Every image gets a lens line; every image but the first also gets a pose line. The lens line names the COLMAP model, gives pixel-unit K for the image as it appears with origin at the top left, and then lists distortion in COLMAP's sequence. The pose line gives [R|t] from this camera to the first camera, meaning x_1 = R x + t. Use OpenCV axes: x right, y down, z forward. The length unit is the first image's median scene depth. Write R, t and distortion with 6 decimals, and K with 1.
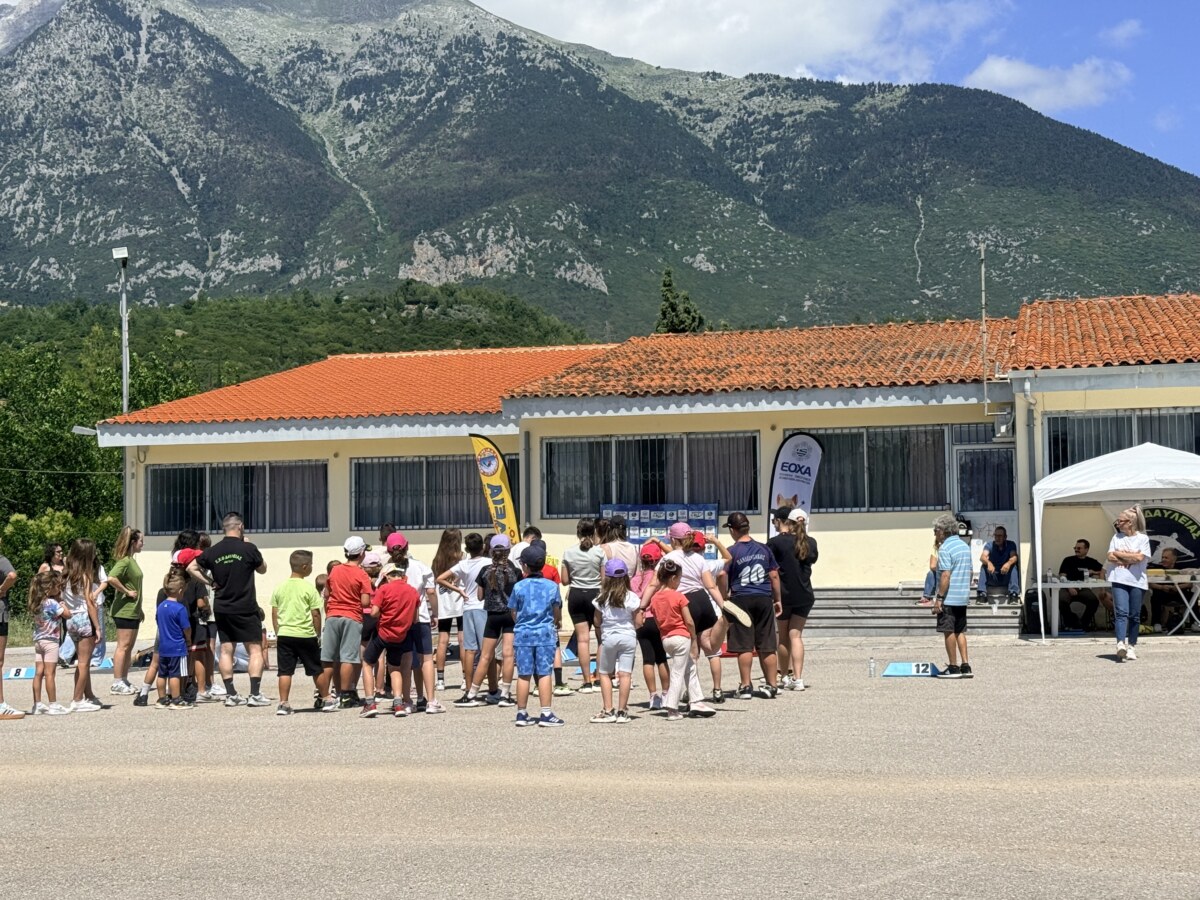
lens RADIAL K [[1883.6, 0, 600.0], [0, 1883.6, 450.0], [0, 0, 1]] dist [0.151785, -0.058098]
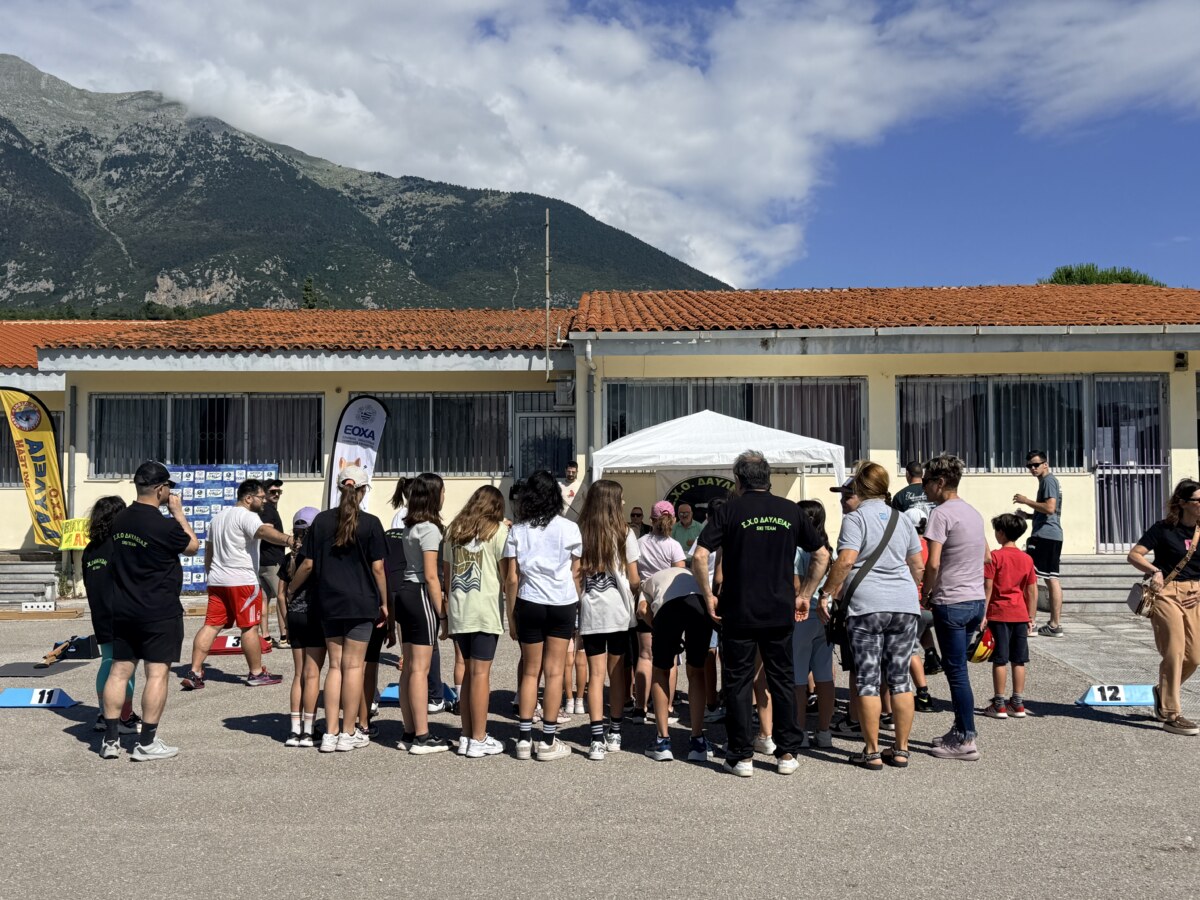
lens RADIAL K [[1262.9, 0, 600.0], [0, 1262.9, 450.0], [0, 0, 1]] dist [0.148228, -0.323815]
pose [[0.971993, 0.021631, 0.234012, 0.060580], [-0.024749, 0.999640, 0.010399, 0.008001], [-0.233703, -0.015900, 0.972178, 0.277295]]
